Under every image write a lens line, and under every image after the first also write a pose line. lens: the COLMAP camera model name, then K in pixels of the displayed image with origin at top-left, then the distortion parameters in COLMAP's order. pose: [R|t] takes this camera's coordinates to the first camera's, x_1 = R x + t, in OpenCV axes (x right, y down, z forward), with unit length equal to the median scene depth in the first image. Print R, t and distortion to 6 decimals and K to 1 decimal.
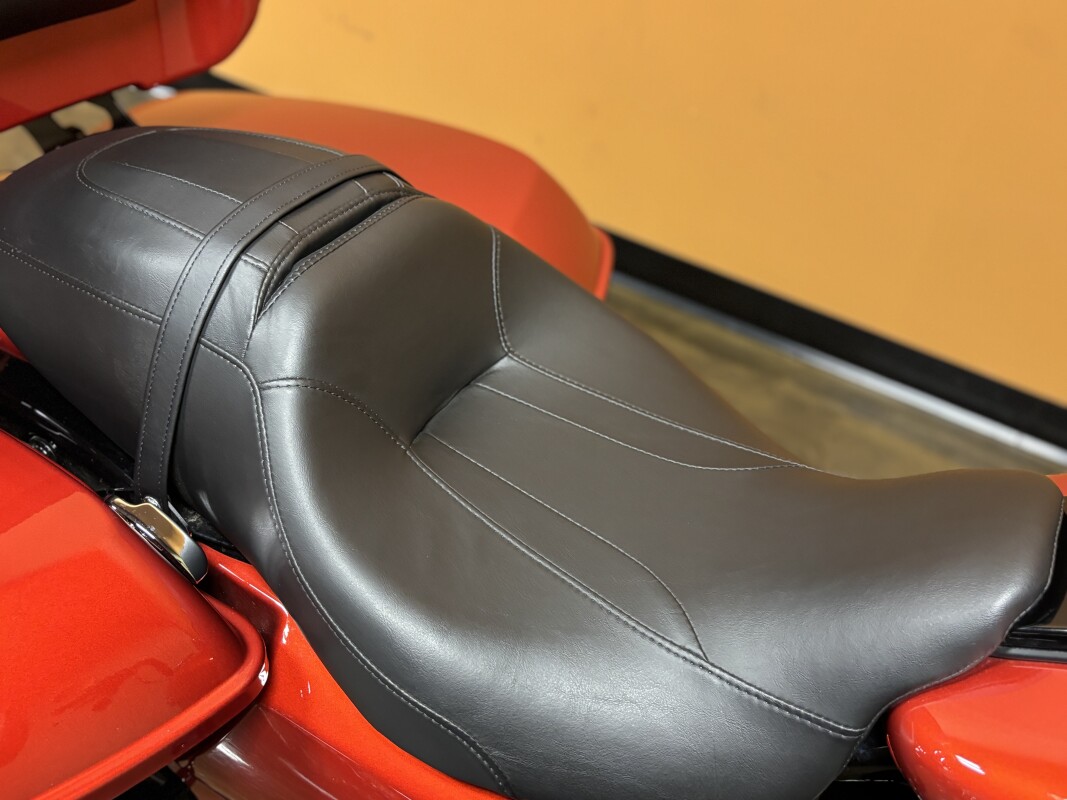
lens RADIAL K [[999.0, 0, 535.0], [0, 999.0, 396.3], [0, 0, 1]] dist [0.171689, -0.514791]
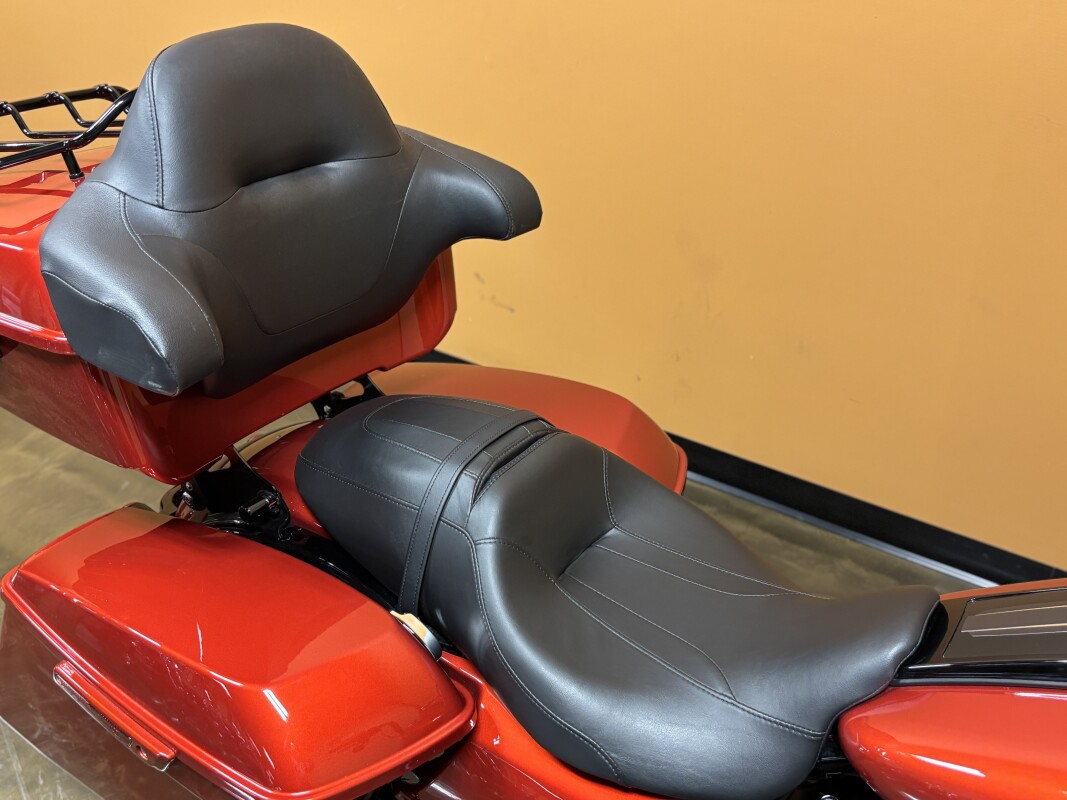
lens RADIAL K [[999.0, 0, 535.0], [0, 999.0, 396.3], [0, 0, 1]] dist [0.171689, -0.514791]
pose [[0.992729, -0.036065, -0.114840, 0.045626], [0.011625, 0.978324, -0.206752, 0.101054], [0.119807, 0.203913, 0.971630, -0.743842]]
